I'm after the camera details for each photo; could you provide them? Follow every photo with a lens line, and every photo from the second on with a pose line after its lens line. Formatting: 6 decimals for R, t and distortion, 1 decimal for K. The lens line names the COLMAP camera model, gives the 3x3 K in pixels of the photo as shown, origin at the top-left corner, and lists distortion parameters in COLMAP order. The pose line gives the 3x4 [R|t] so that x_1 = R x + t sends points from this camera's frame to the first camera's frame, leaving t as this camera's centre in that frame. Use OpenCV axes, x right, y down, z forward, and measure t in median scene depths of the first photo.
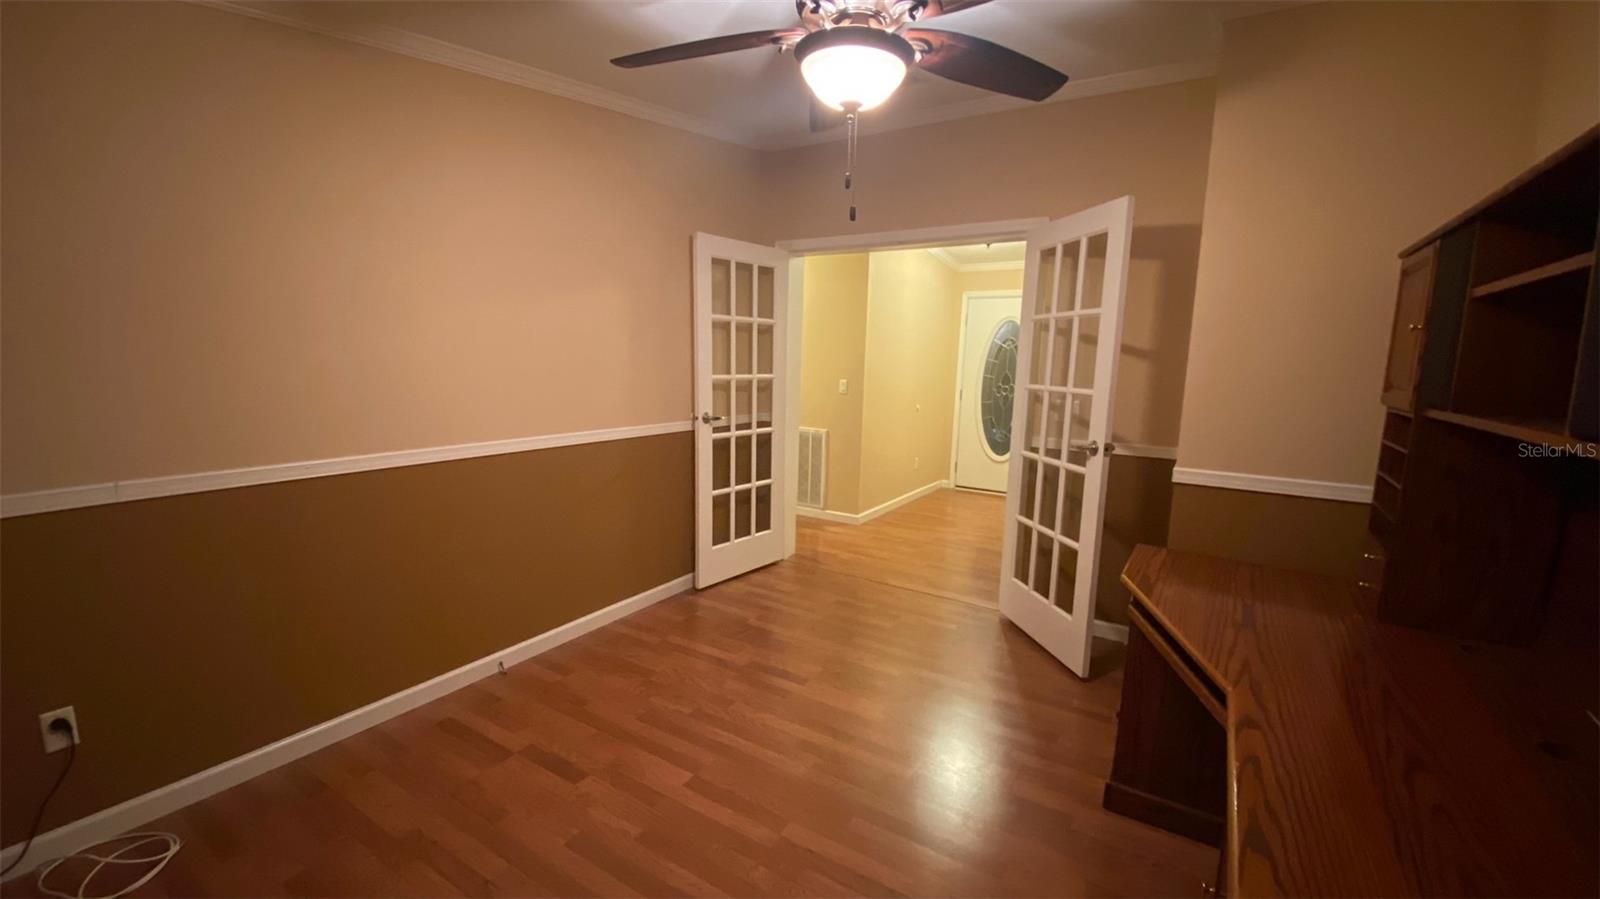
lens RADIAL K [[648.7, 0, 795.7], [0, 648.7, 448.1], [0, 0, 1]] dist [0.002939, -0.000048]
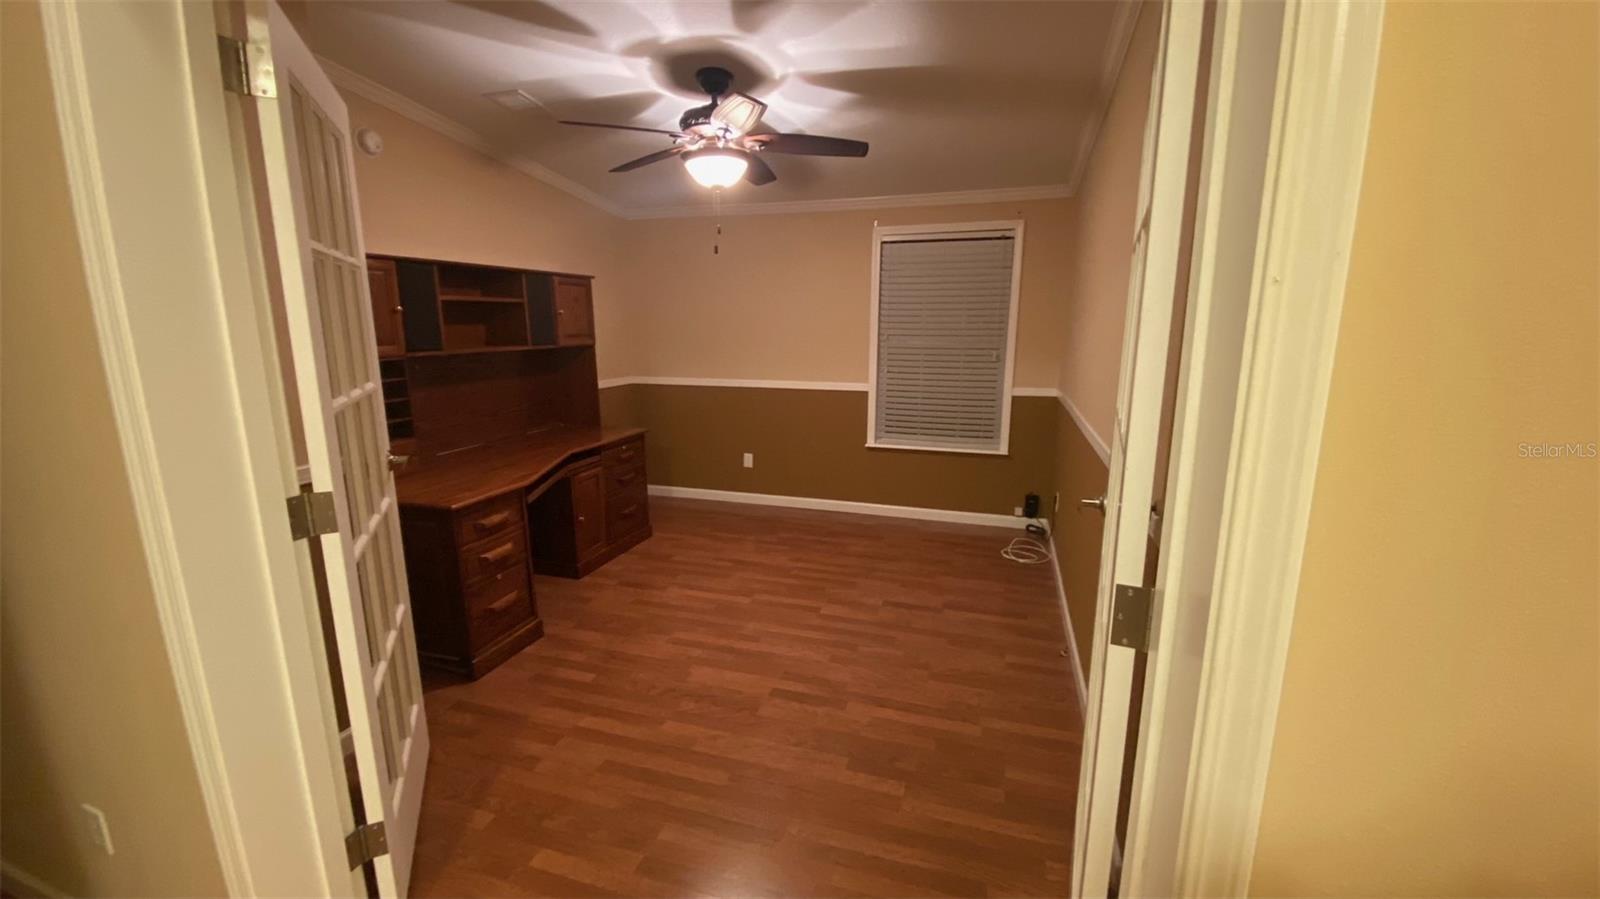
lens RADIAL K [[648.7, 0, 795.7], [0, 648.7, 448.1], [0, 0, 1]] dist [0.002939, -0.000048]
pose [[-0.968749, 0.030034, -0.246217, 0.253269], [-0.053626, 0.943806, 0.326121, -0.344990], [0.242176, 0.329133, -0.912700, 2.199639]]
